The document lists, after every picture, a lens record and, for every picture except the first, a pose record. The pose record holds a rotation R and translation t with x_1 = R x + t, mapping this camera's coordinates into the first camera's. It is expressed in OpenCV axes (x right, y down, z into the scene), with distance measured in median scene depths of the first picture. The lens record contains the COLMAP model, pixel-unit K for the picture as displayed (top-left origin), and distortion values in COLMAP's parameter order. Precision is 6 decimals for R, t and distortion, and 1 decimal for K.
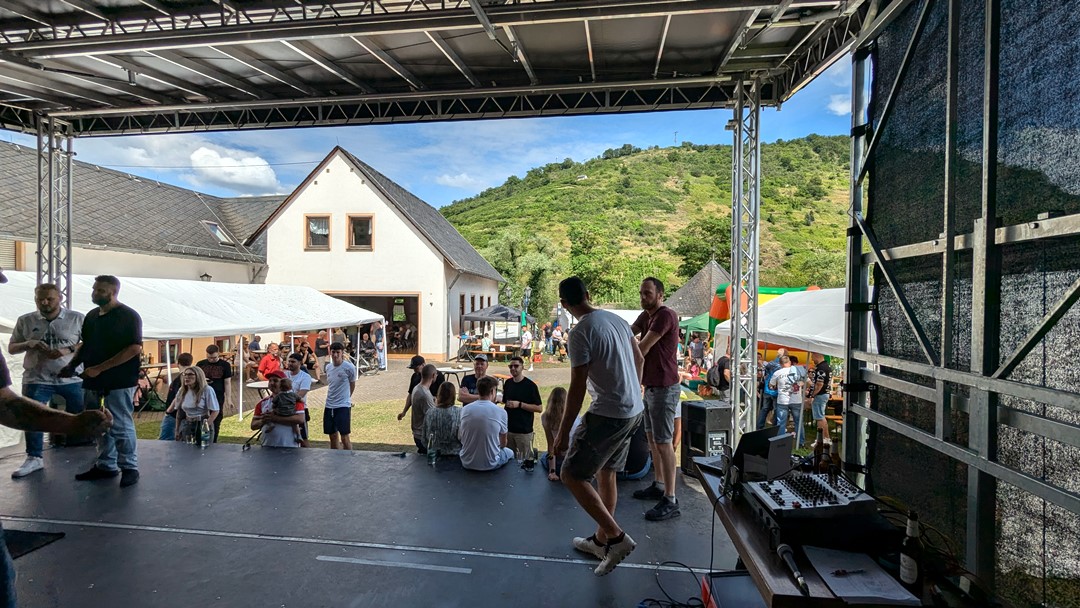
lens RADIAL K [[507.4, 0, 539.3], [0, 507.4, 310.0], [0, 0, 1]] dist [0.002231, -0.001833]
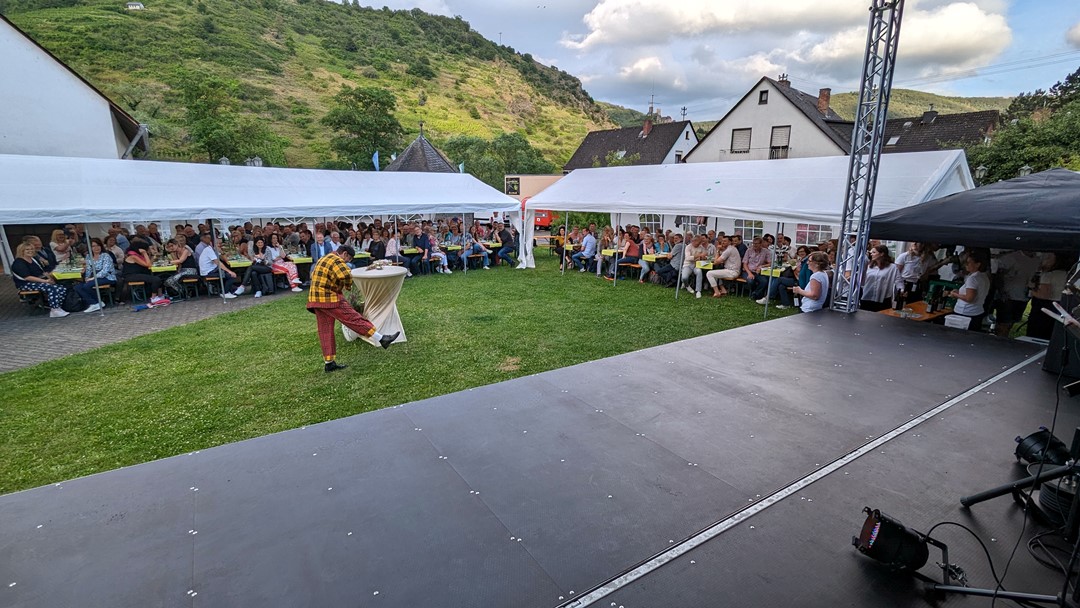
lens RADIAL K [[507.4, 0, 539.5], [0, 507.4, 308.4], [0, 0, 1]] dist [0.002231, -0.001833]
pose [[0.755619, -0.157410, 0.635816, -0.219305], [0.009011, 0.973101, 0.230204, 0.003497], [-0.654949, -0.168218, 0.736712, 0.120369]]
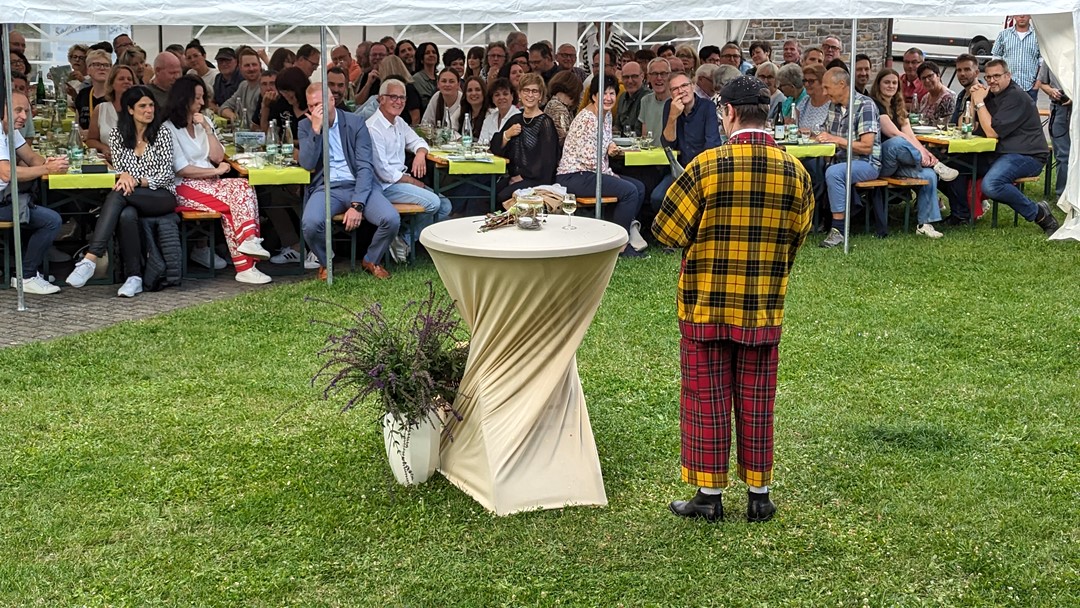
lens RADIAL K [[1896.6, 0, 569.7], [0, 1896.6, 274.1], [0, 0, 1]] dist [0.095542, 0.000000]
pose [[0.912655, -0.076761, 0.401457, -0.210488], [0.003963, 0.983822, 0.179105, 0.002557], [-0.408711, -0.161870, 0.898194, 0.135597]]
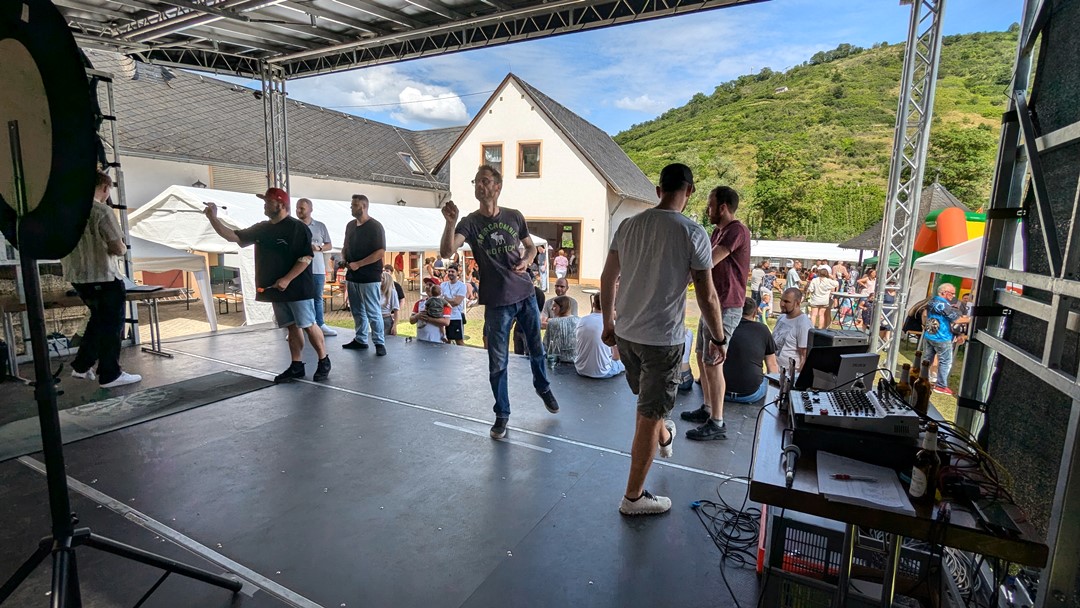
lens RADIAL K [[507.4, 0, 542.2], [0, 507.4, 310.8], [0, 0, 1]] dist [0.002231, -0.001833]
pose [[0.944805, 0.066931, -0.320723, 0.026067], [-0.021913, 0.989628, 0.141969, 0.006330], [0.326898, -0.127105, 0.936473, -0.003297]]
